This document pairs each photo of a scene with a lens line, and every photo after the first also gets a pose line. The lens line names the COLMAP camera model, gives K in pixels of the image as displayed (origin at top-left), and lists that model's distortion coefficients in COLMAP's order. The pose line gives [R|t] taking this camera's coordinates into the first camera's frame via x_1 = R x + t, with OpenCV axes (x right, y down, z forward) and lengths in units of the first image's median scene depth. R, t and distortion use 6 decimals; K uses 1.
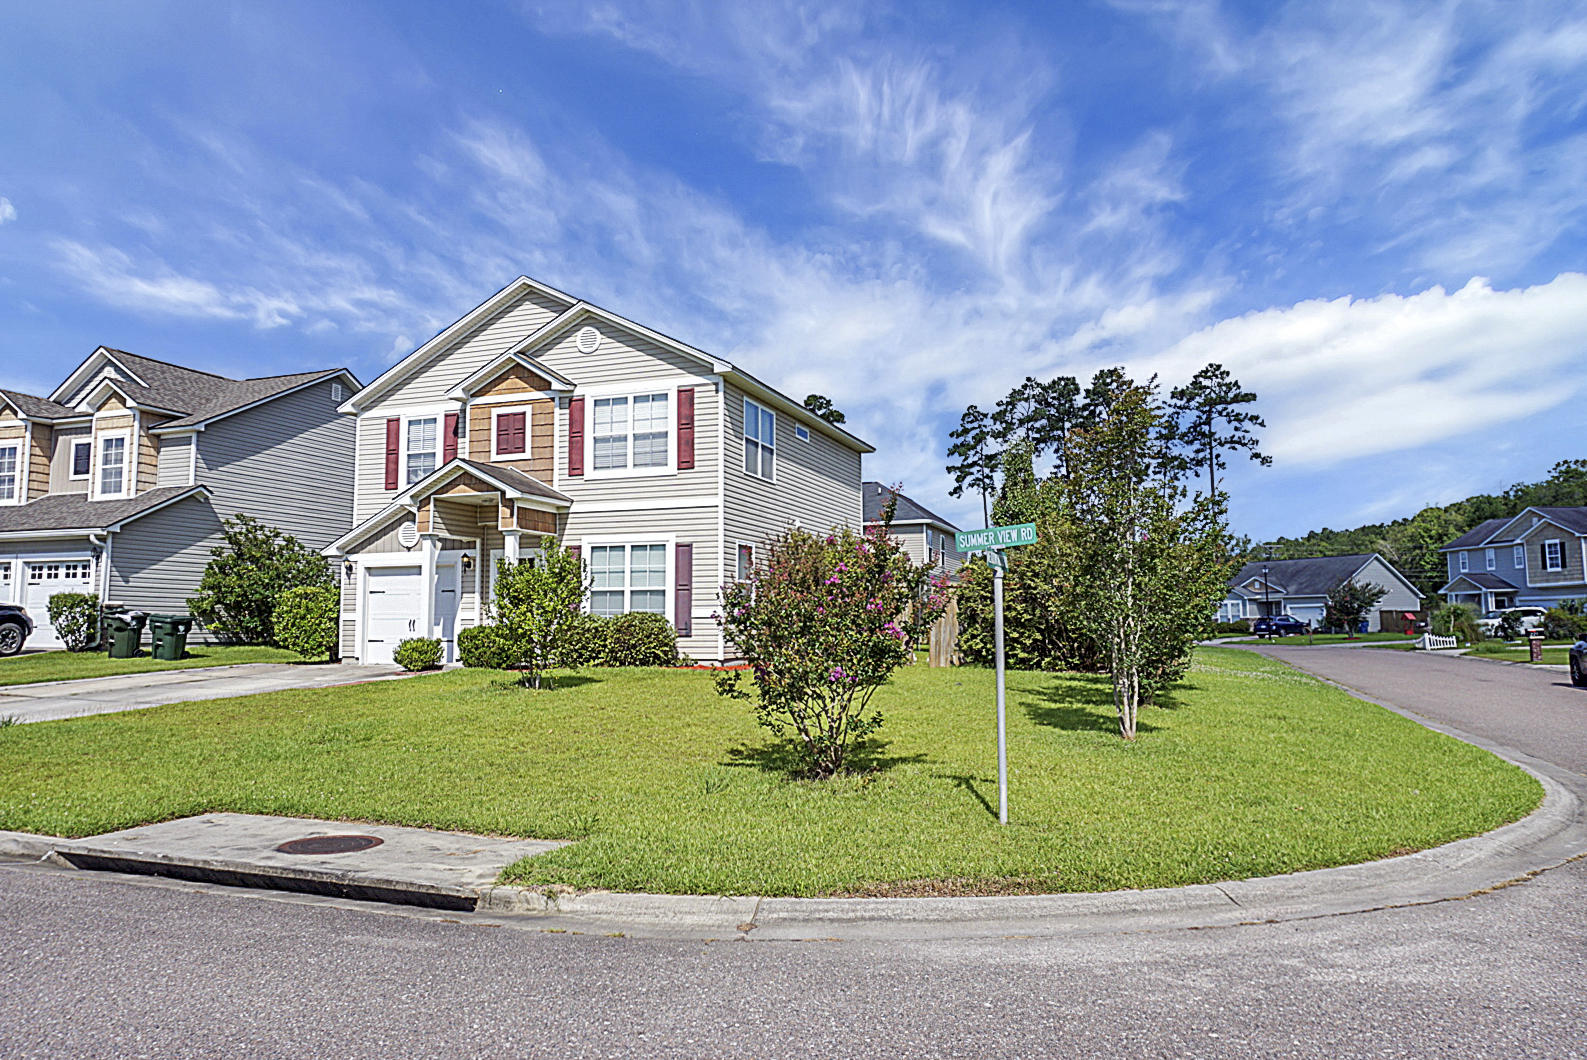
lens RADIAL K [[1073.9, 0, 792.8], [0, 1073.9, 537.0], [0, 0, 1]] dist [-0.039574, 0.018941]
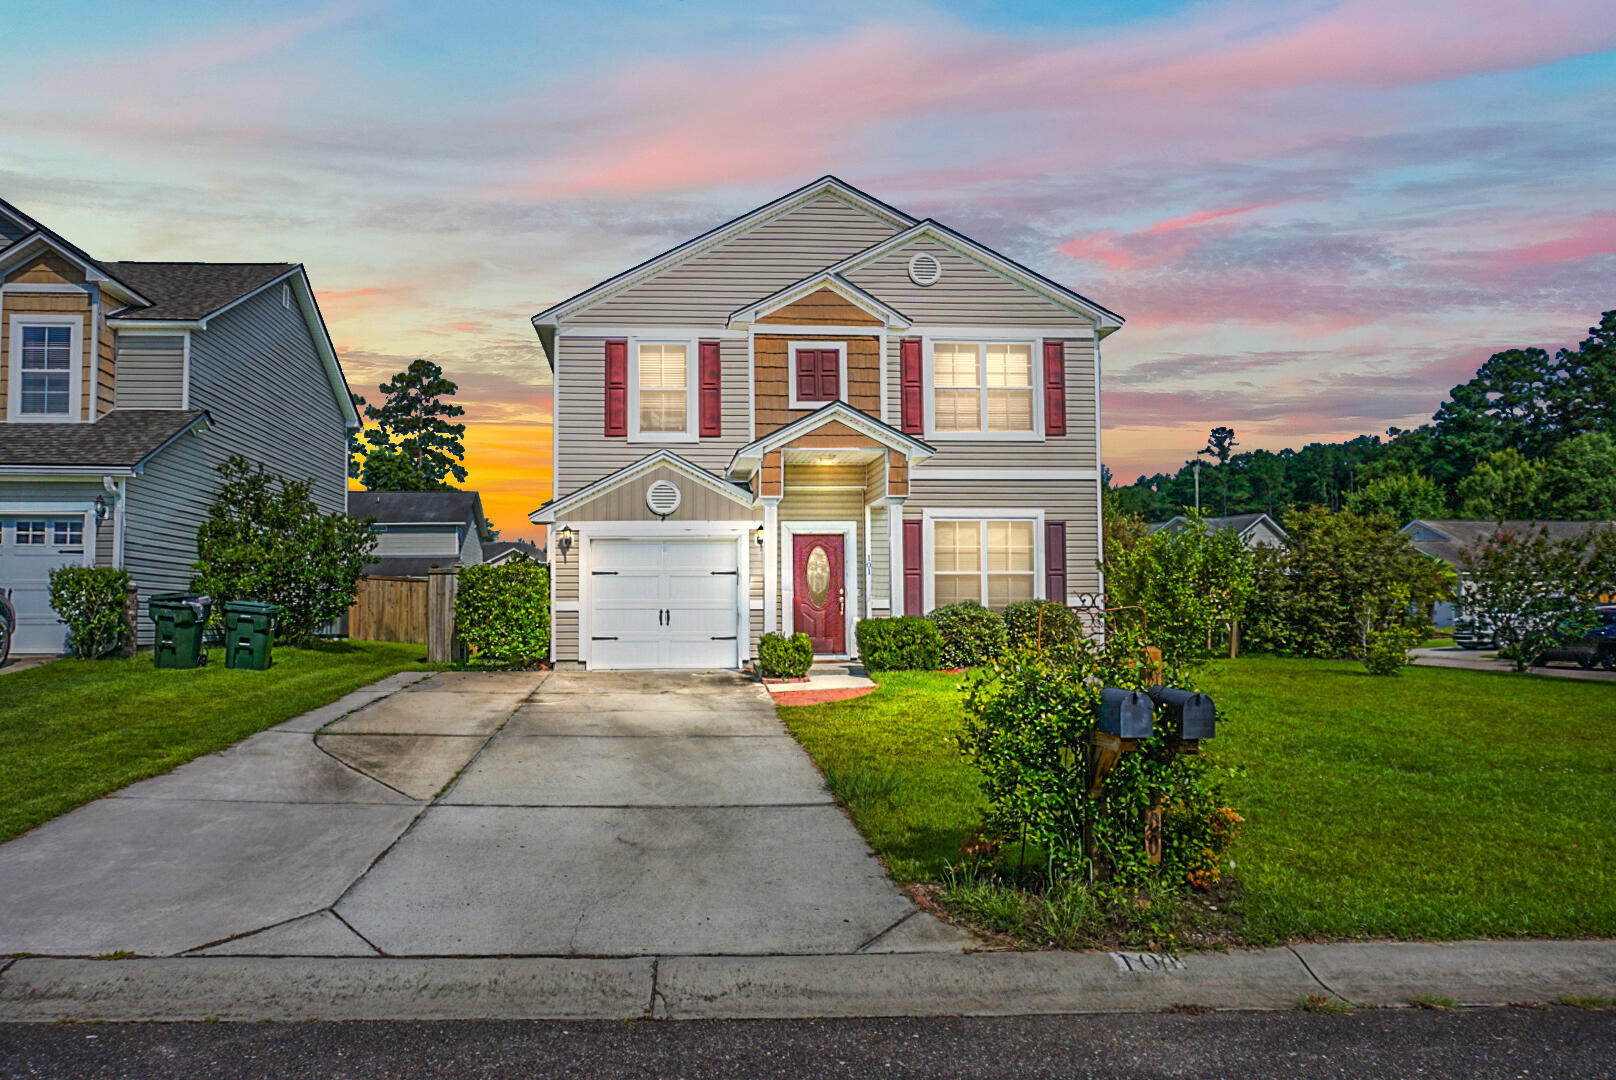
lens RADIAL K [[1093.5, 0, 734.5], [0, 1093.5, 572.8], [0, 0, 1]] dist [-0.039574, 0.018941]
pose [[0.913556, 0.014480, 0.406454, -0.650939], [-0.032354, 0.998786, 0.037137, 0.021540], [-0.405423, -0.047077, 0.912916, 0.282379]]
